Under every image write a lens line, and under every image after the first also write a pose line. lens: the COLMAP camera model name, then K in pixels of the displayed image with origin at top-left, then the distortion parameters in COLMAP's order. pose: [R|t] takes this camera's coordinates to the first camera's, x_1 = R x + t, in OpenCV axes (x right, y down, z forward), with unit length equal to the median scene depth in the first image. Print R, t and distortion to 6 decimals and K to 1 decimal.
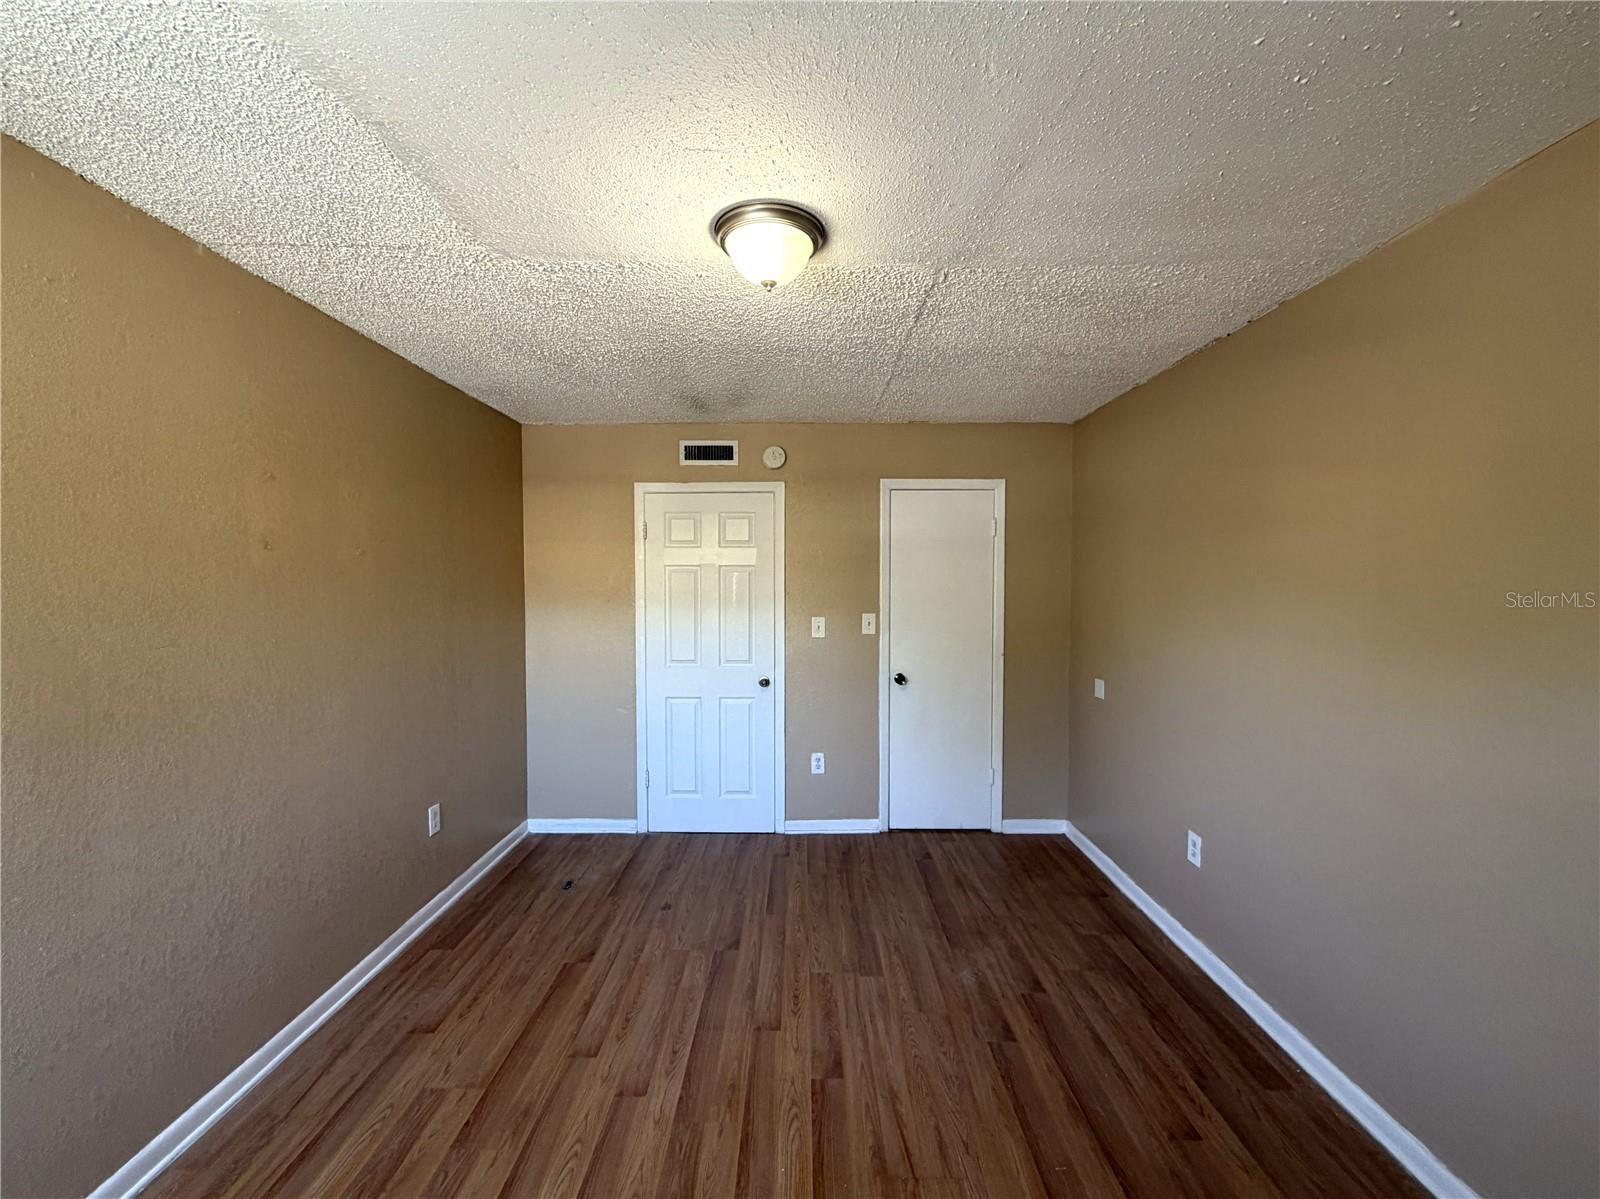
lens RADIAL K [[638.9, 0, 800.0], [0, 638.9, 604.3], [0, 0, 1]] dist [0.002959, -0.000111]
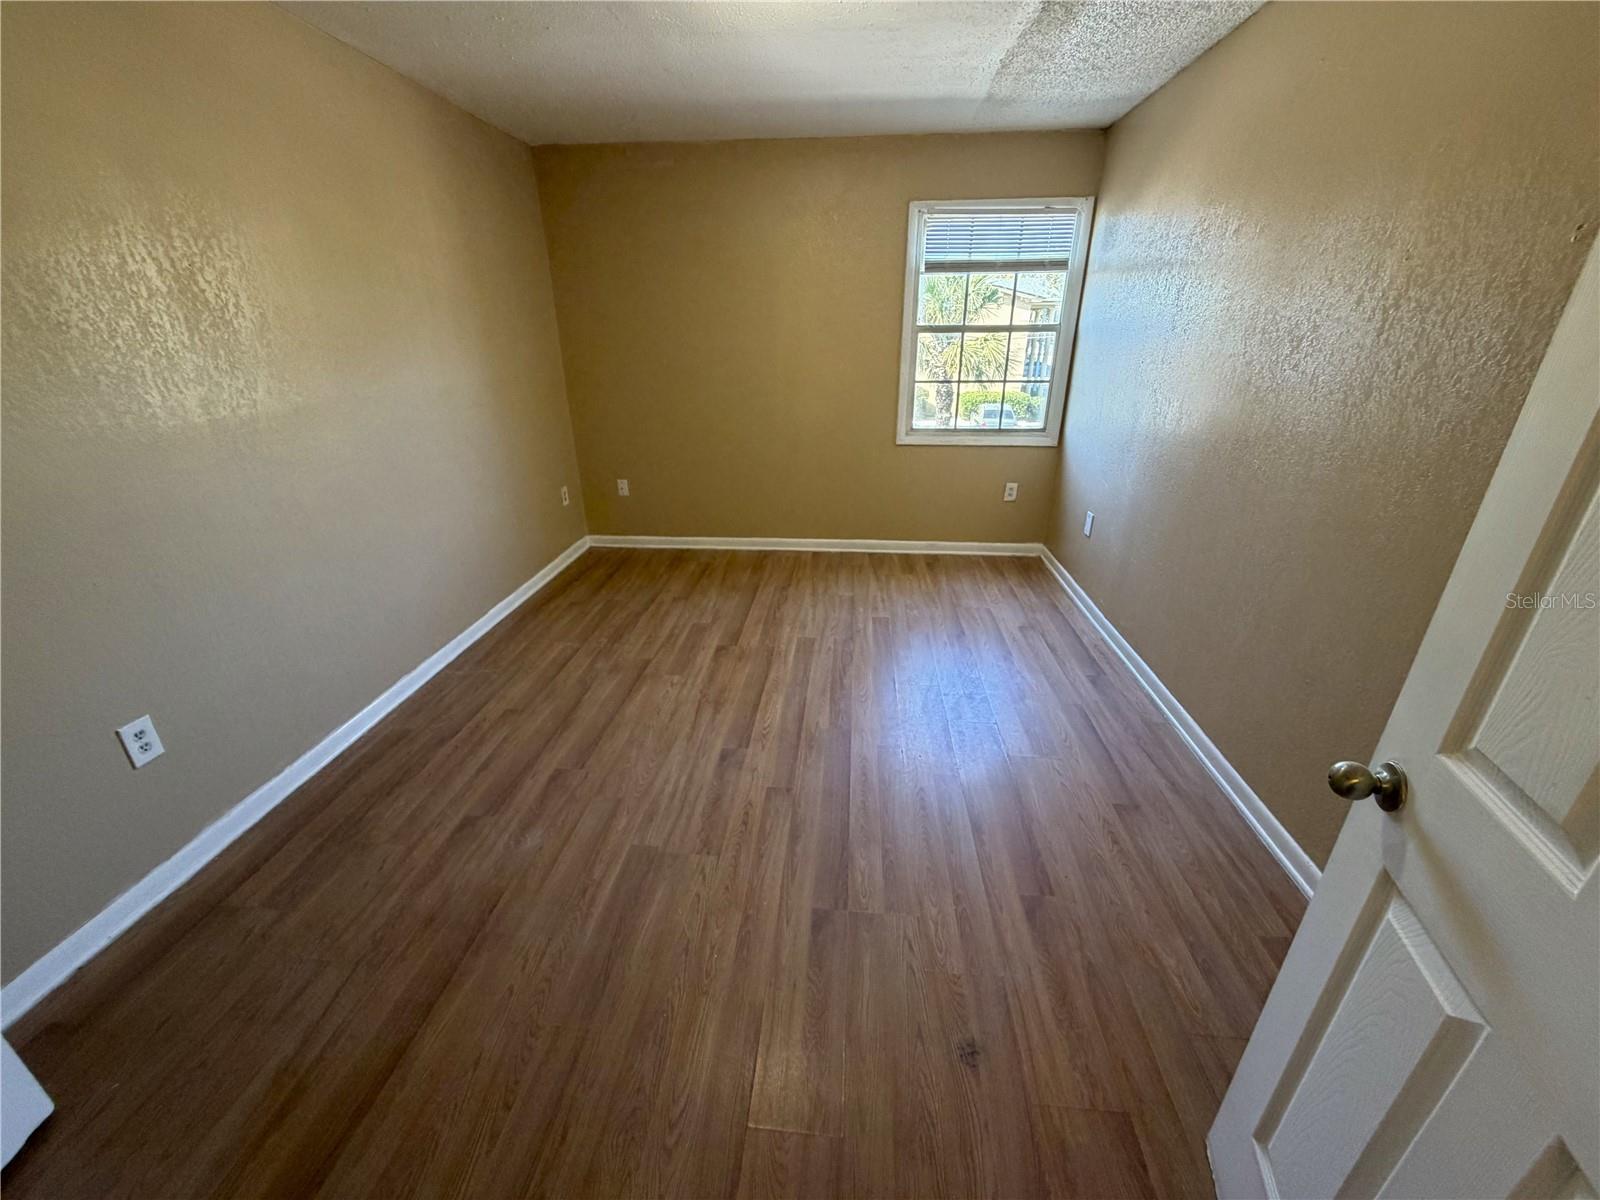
lens RADIAL K [[638.9, 0, 800.0], [0, 638.9, 604.8], [0, 0, 1]] dist [0.002959, -0.000111]
pose [[-0.996961, -0.028179, 0.072628, -0.137851], [0.005835, 0.902658, 0.430318, -0.040518], [-0.077684, 0.429434, -0.899751, 1.661472]]
